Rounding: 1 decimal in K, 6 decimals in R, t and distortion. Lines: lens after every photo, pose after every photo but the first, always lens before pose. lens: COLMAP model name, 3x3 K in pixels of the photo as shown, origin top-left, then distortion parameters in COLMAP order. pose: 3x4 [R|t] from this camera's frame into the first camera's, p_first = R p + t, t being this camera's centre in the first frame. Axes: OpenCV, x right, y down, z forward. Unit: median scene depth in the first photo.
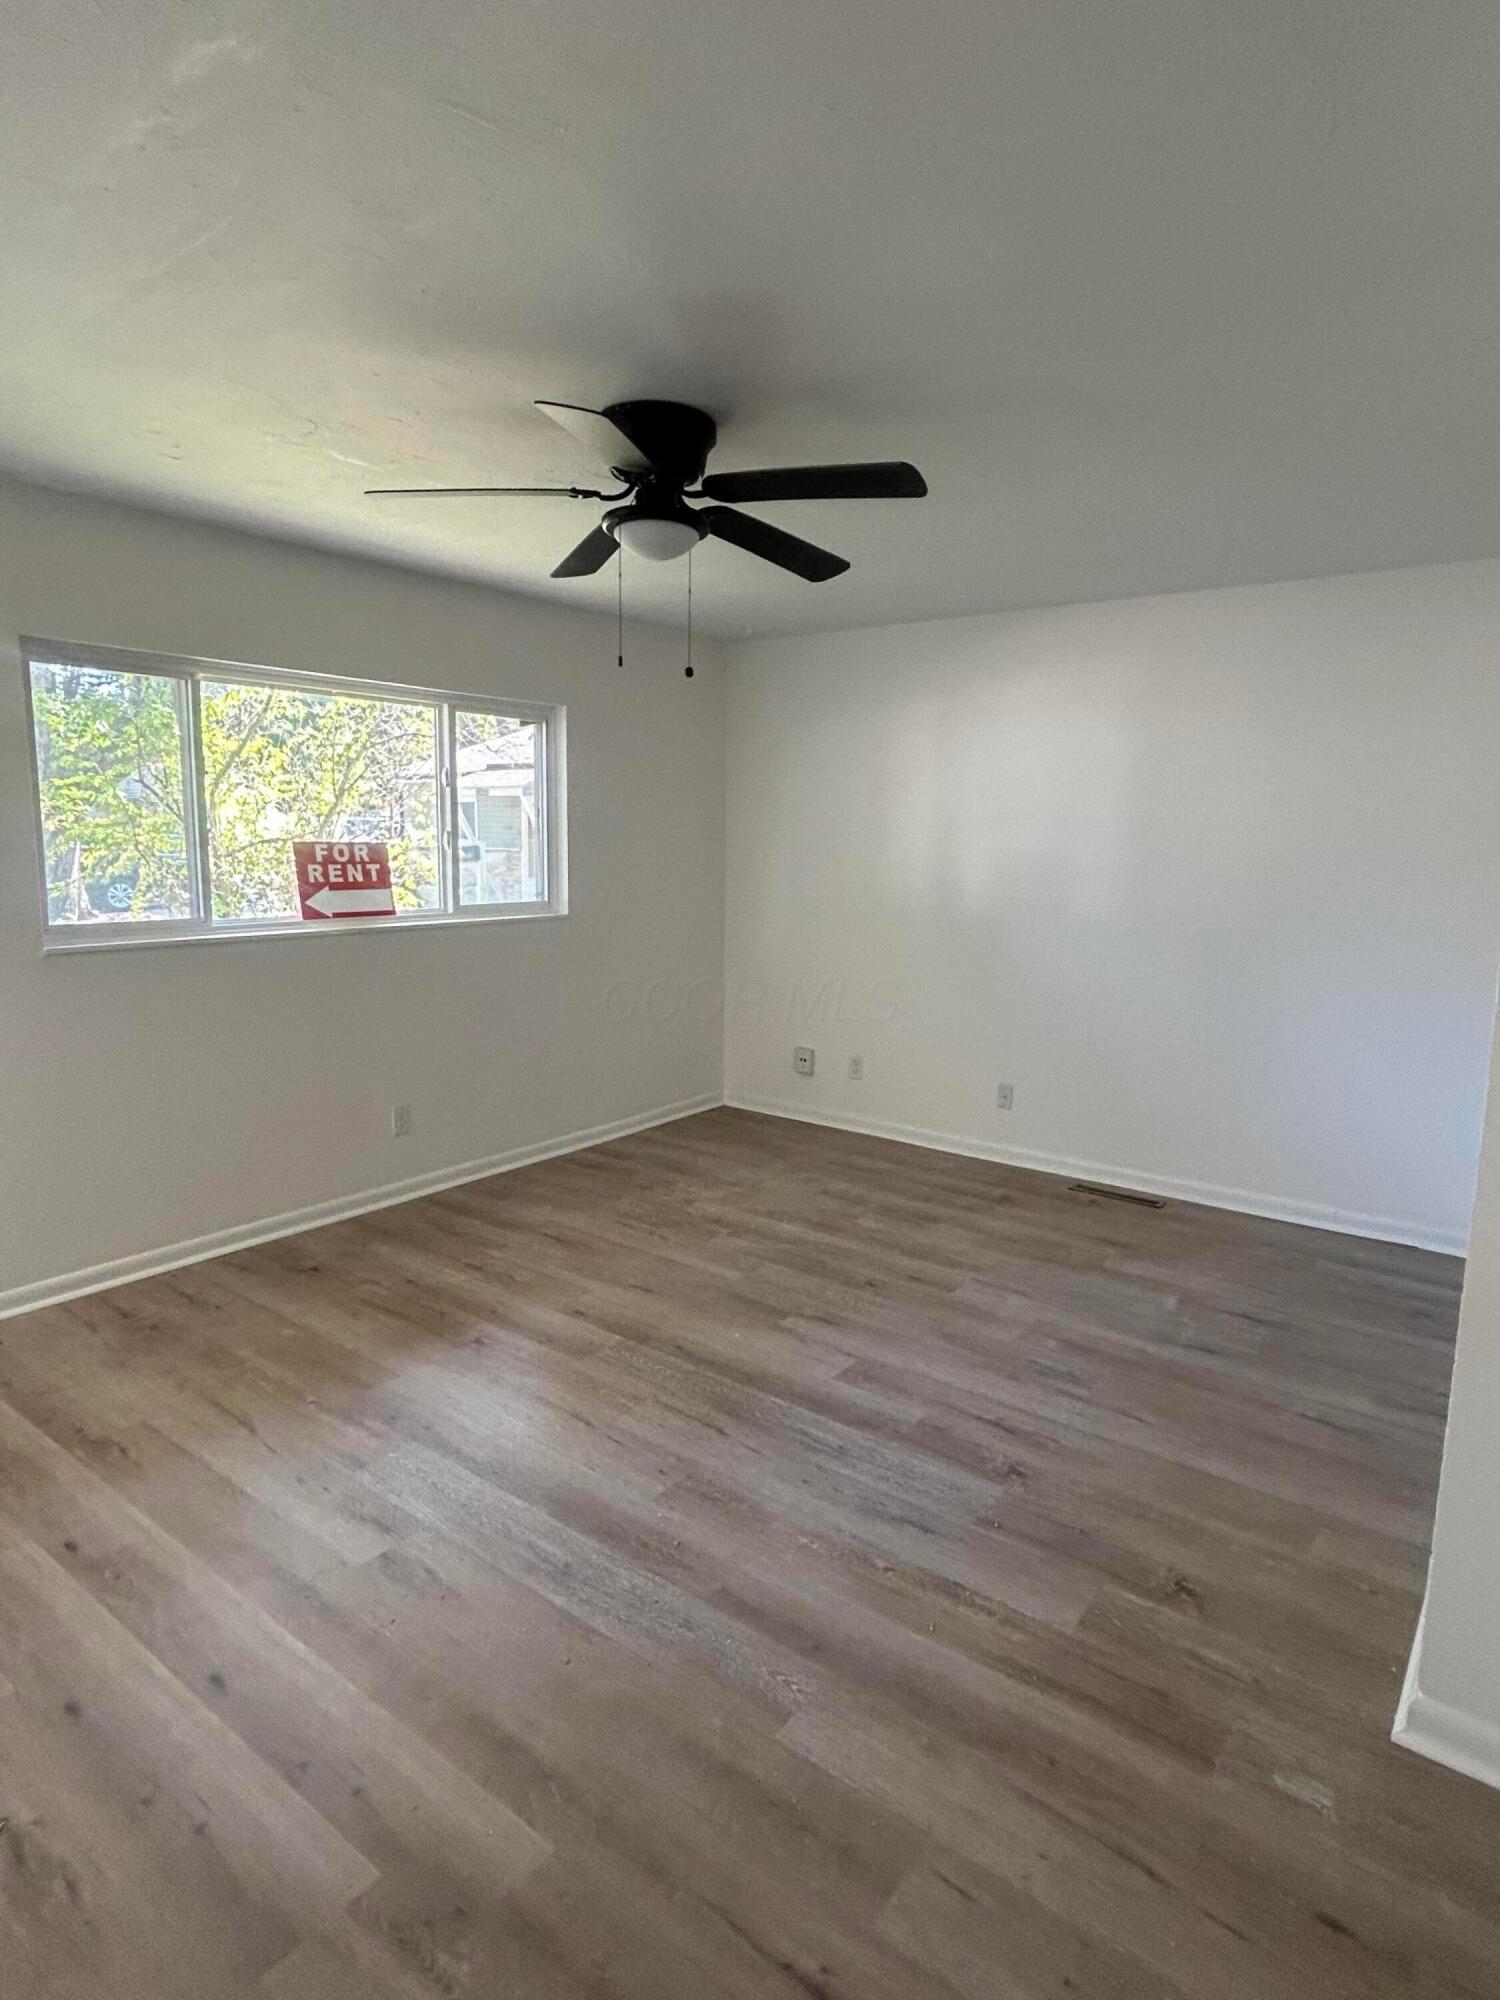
lens RADIAL K [[1107.7, 0, 749.9], [0, 1107.7, 996.2], [0, 0, 1]] dist [-0.019652, 0.000748]
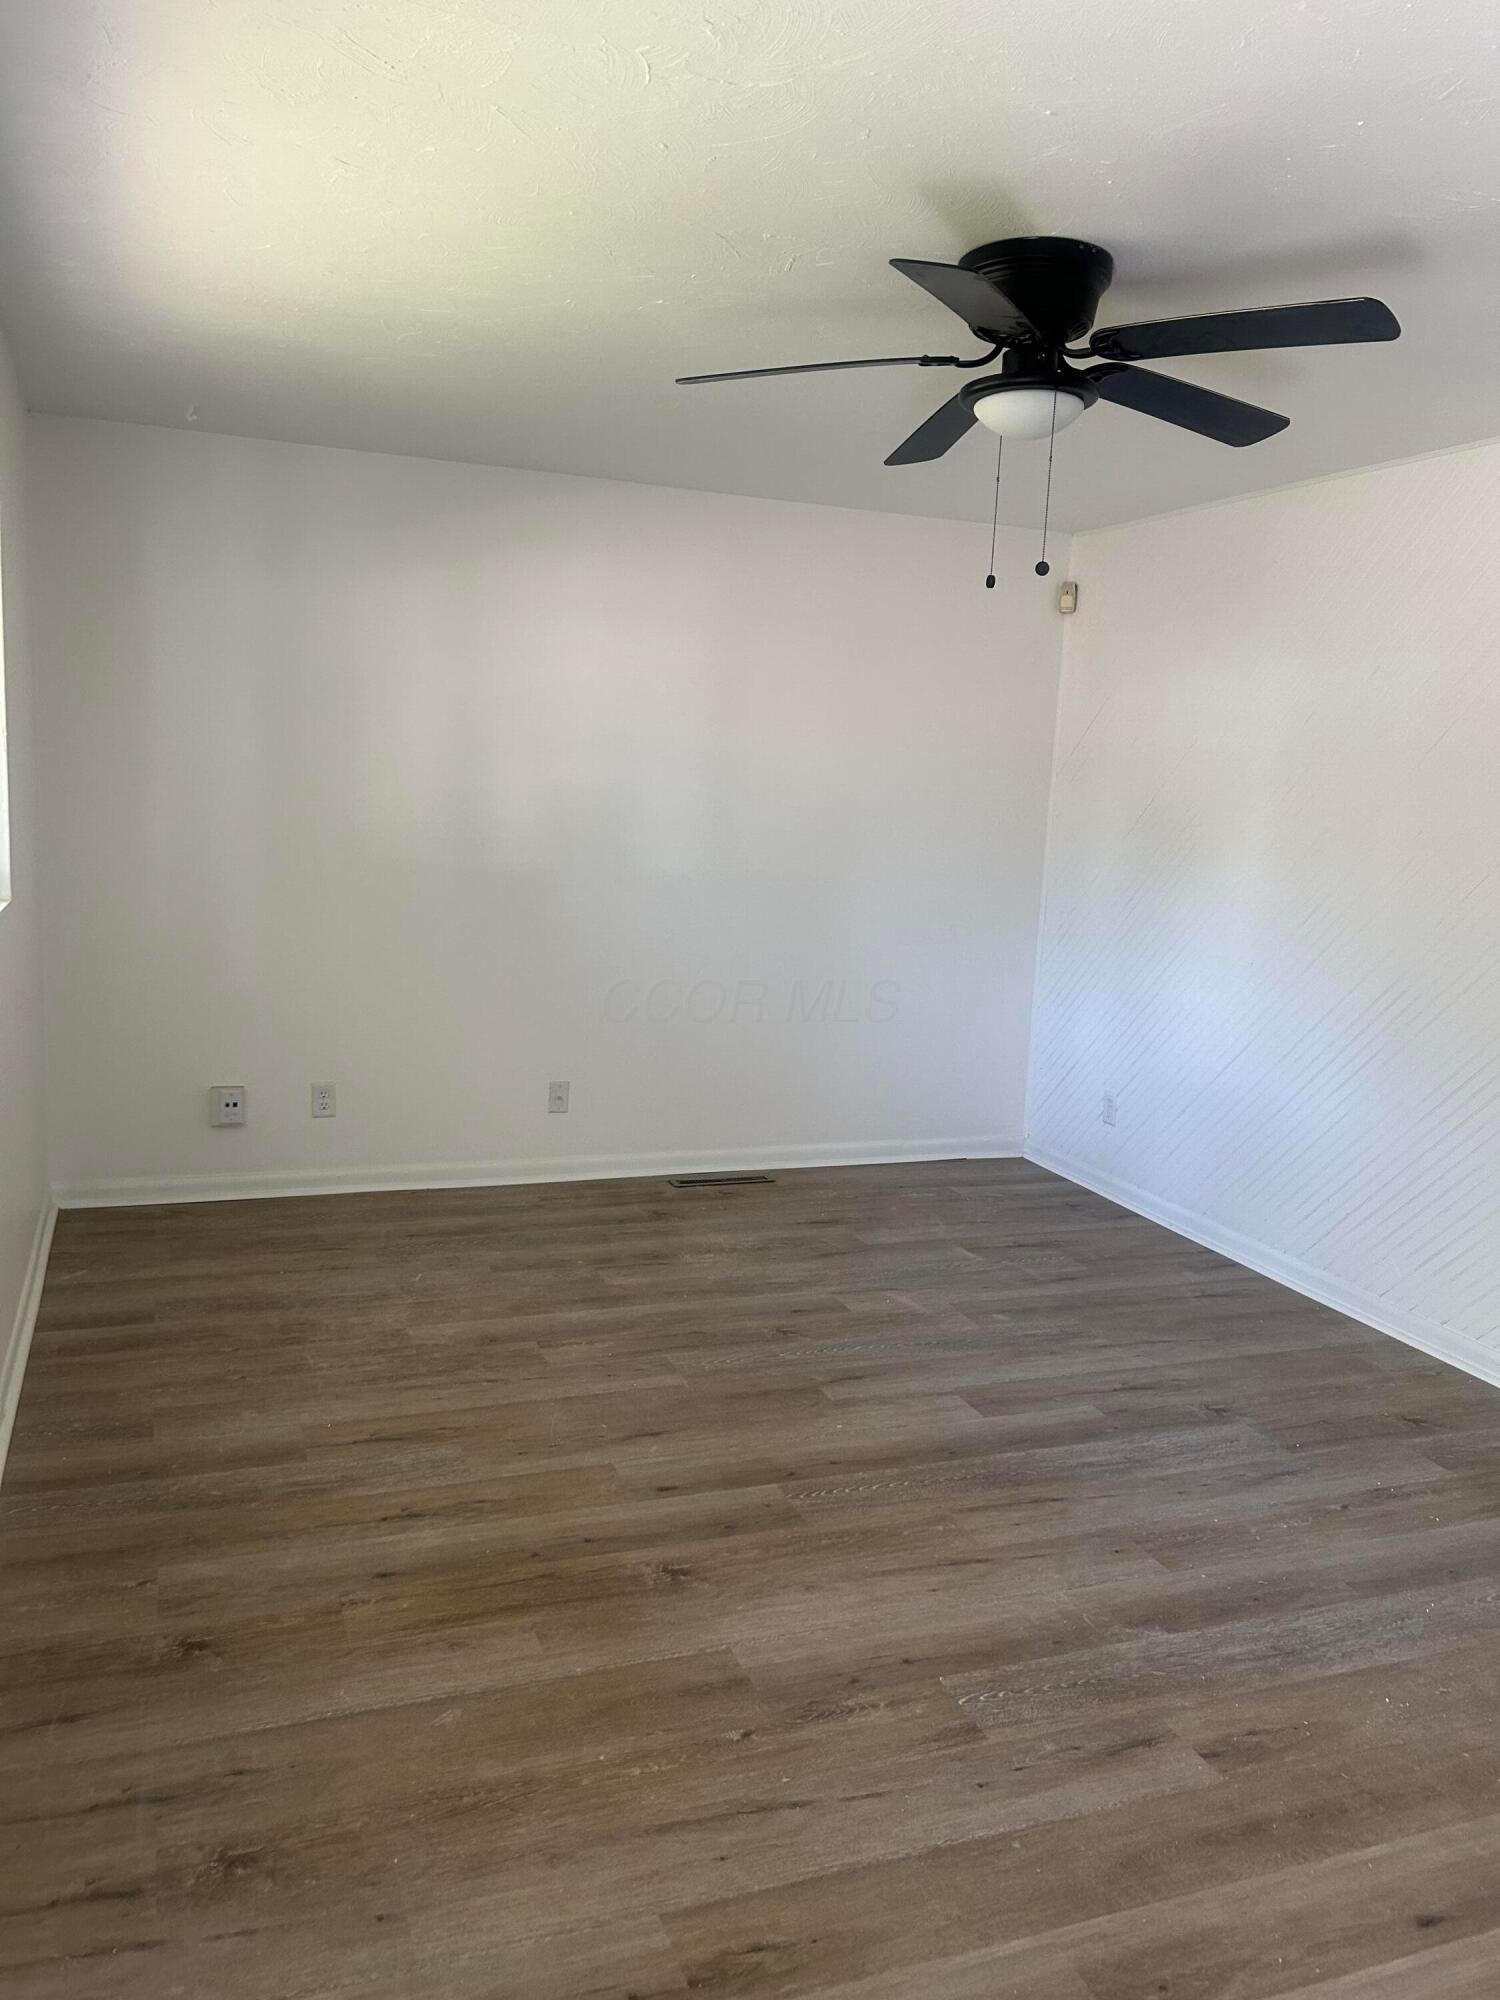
lens RADIAL K [[1510.8, 0, 749.8], [0, 1510.8, 1003.4], [0, 0, 1]] dist [0.000343, -0.004991]
pose [[0.545933, -0.125510, 0.828374, -0.926240], [0.095168, 0.991606, 0.087522, -0.090328], [-0.832406, 0.031053, 0.553295, 0.476349]]
